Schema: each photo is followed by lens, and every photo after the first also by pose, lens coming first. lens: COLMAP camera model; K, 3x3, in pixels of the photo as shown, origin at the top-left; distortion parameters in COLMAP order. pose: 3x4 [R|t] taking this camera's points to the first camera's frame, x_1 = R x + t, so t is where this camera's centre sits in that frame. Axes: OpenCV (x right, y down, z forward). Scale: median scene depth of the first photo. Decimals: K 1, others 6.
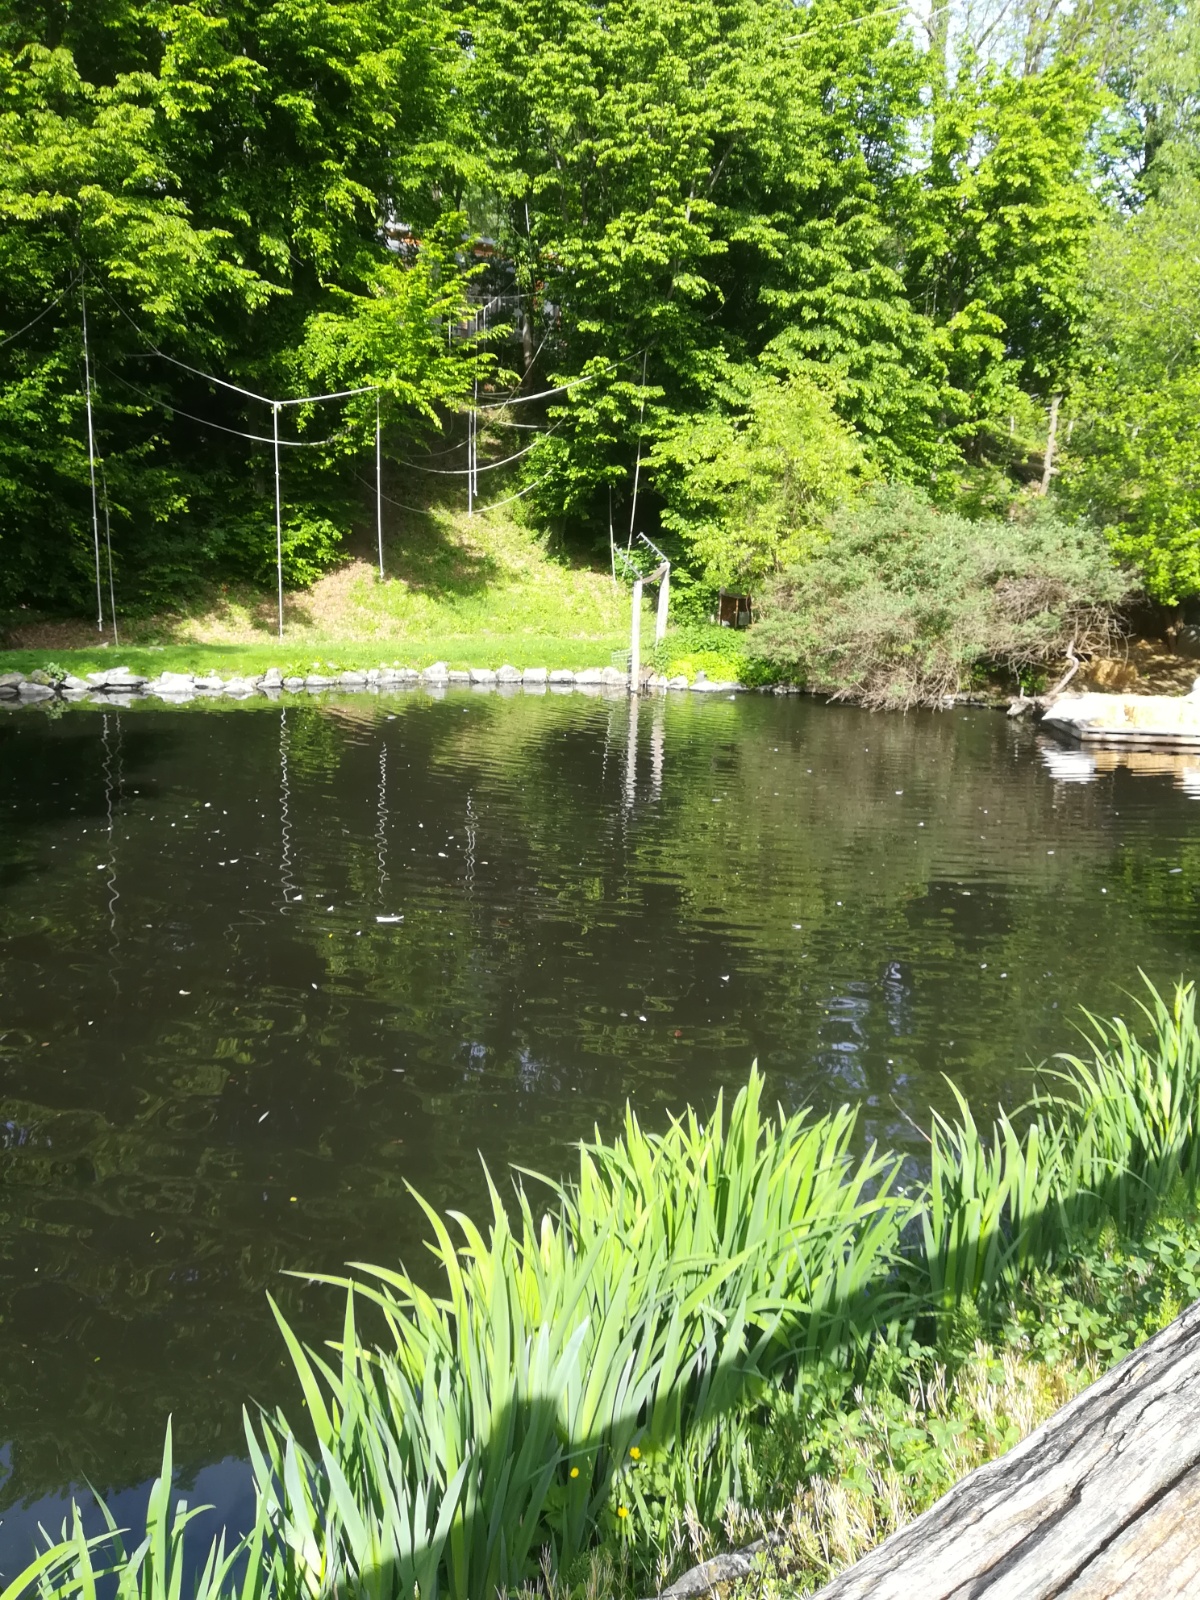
lens RADIAL K [[1259.6, 0, 600.7], [0, 1259.6, 811.0], [0, 0, 1]] dist [0.036707, -0.055893]
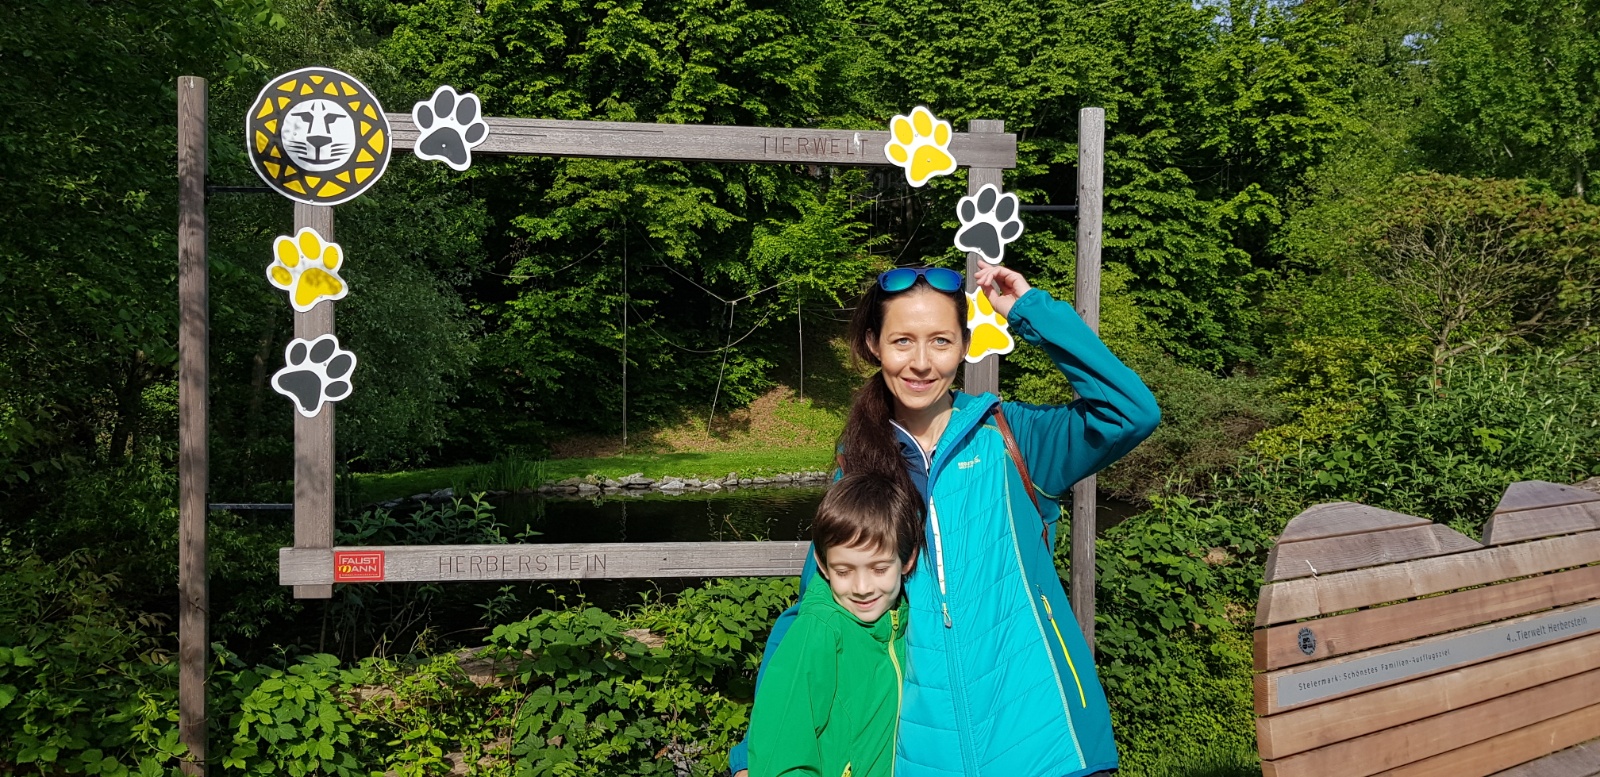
lens RADIAL K [[1262.5, 0, 807.8], [0, 1262.5, 400.0], [0, 0, 1]] dist [0.048231, -0.076465]
pose [[0.989411, -0.000204, -0.145144, 0.041622], [-0.019425, 0.990817, -0.133805, 0.001799], [0.143838, 0.135207, 0.980321, -0.398655]]
